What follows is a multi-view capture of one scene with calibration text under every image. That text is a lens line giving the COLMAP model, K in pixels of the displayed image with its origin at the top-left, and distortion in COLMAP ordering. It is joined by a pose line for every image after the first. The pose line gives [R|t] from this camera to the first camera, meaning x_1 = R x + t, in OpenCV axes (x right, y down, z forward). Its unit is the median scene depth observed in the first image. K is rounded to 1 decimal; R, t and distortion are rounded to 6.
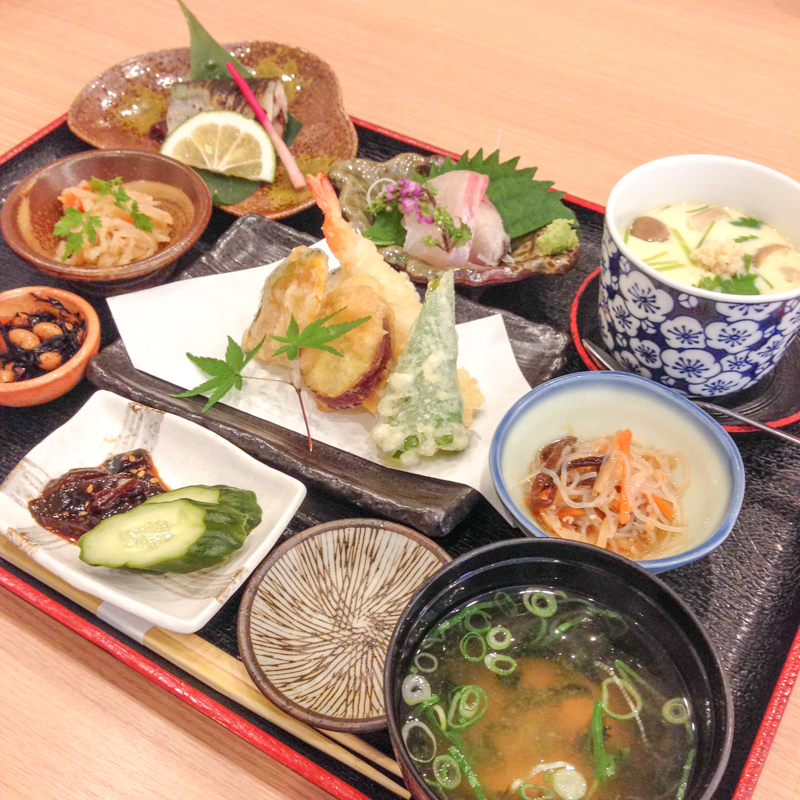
lens RADIAL K [[1057.8, 0, 400.0], [0, 1057.8, 400.0], [0, 0, 1]] dist [0.013066, 0.019983]
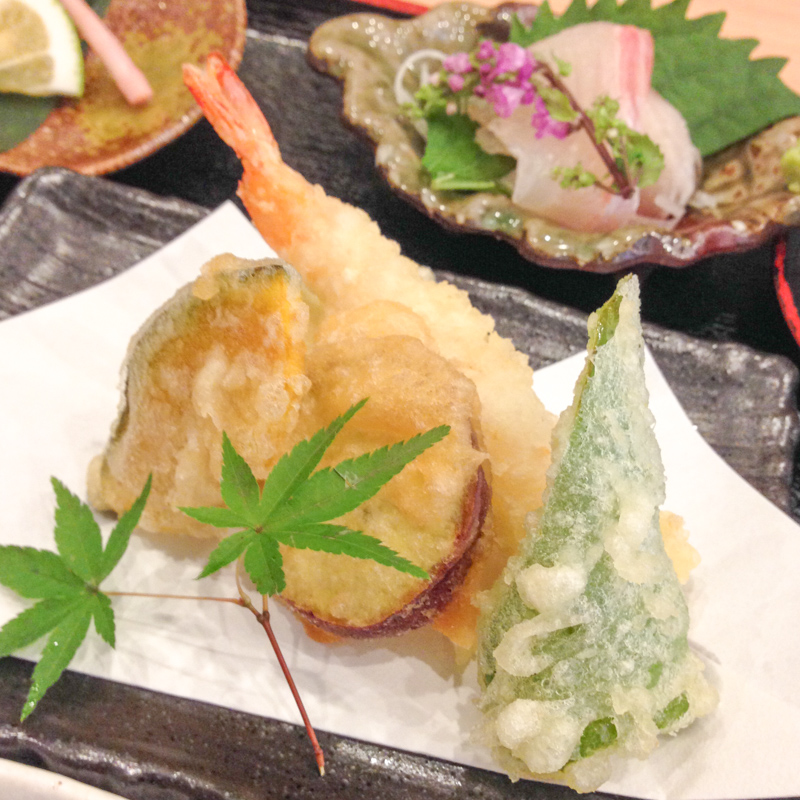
lens RADIAL K [[1046.1, 0, 399.8], [0, 1046.1, 420.0], [0, 0, 1]] dist [0.146988, -0.546374]
pose [[0.973510, -0.145455, 0.176410, -0.090408], [0.125754, 0.984996, 0.118190, -0.105161], [-0.190955, -0.092875, 0.977195, 0.521949]]
